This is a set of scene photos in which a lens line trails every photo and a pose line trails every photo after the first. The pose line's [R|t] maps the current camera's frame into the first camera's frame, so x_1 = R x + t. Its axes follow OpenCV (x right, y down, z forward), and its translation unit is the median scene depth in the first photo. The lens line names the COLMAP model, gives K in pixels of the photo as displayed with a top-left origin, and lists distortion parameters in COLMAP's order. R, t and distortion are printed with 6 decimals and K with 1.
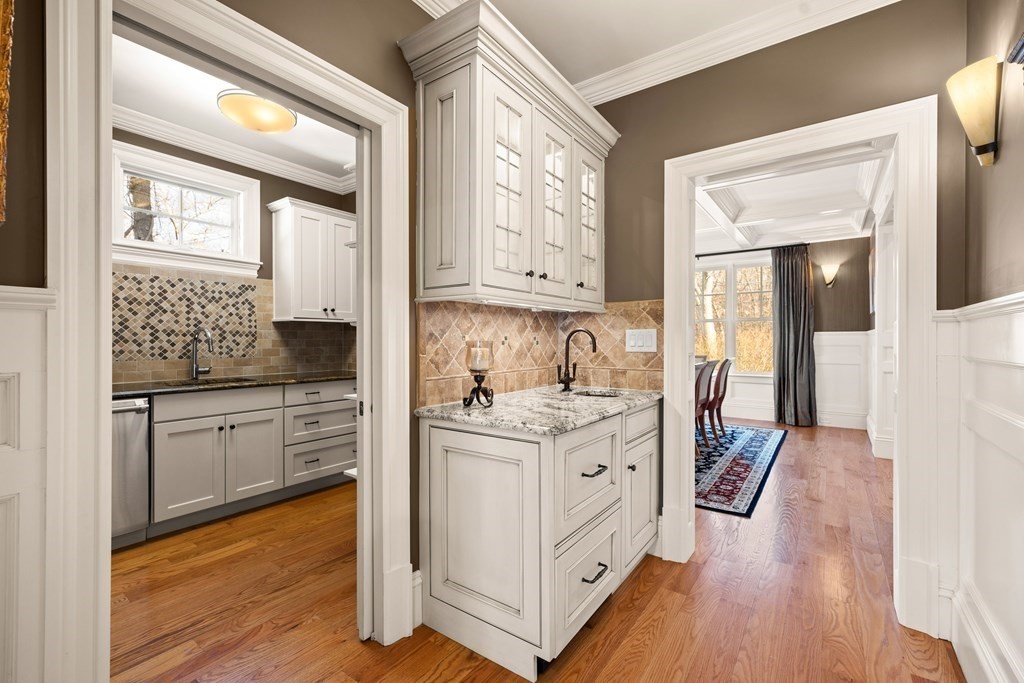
lens RADIAL K [[442.0, 0, 513.7], [0, 442.0, 344.8], [0, 0, 1]] dist [-0.000365, -0.000009]
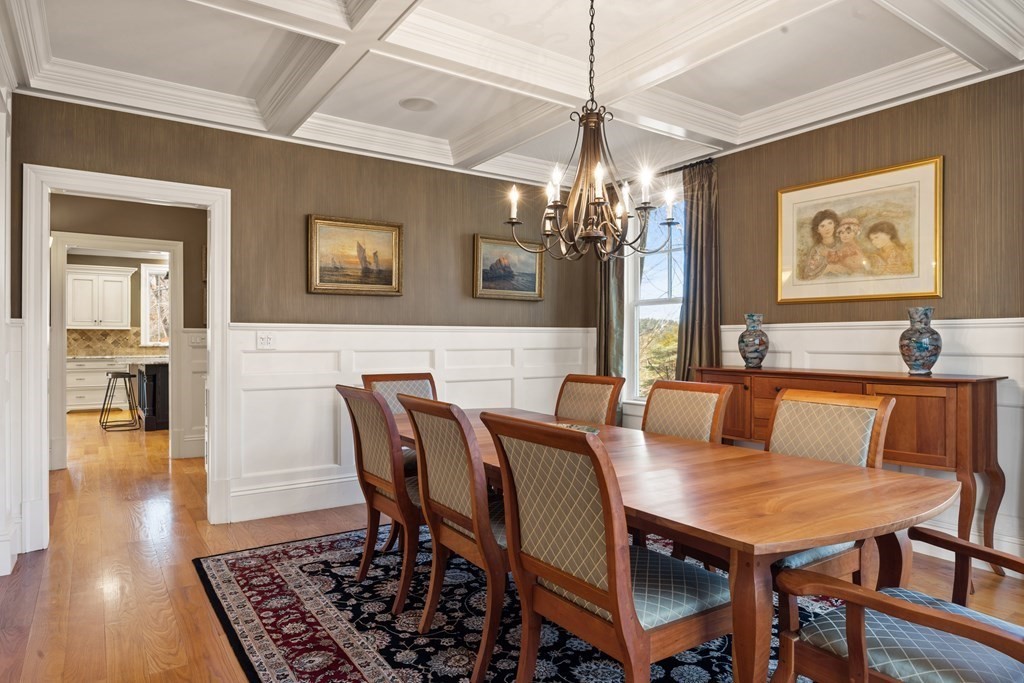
lens RADIAL K [[620.2, 0, 514.5], [0, 620.2, 347.1], [0, 0, 1]] dist [-0.014228, 0.001309]
pose [[-0.346758, 0.016338, -0.937812, 1.143457], [-0.003888, 0.999815, 0.018855, -0.020653], [0.937947, 0.010184, -0.346630, 1.603126]]
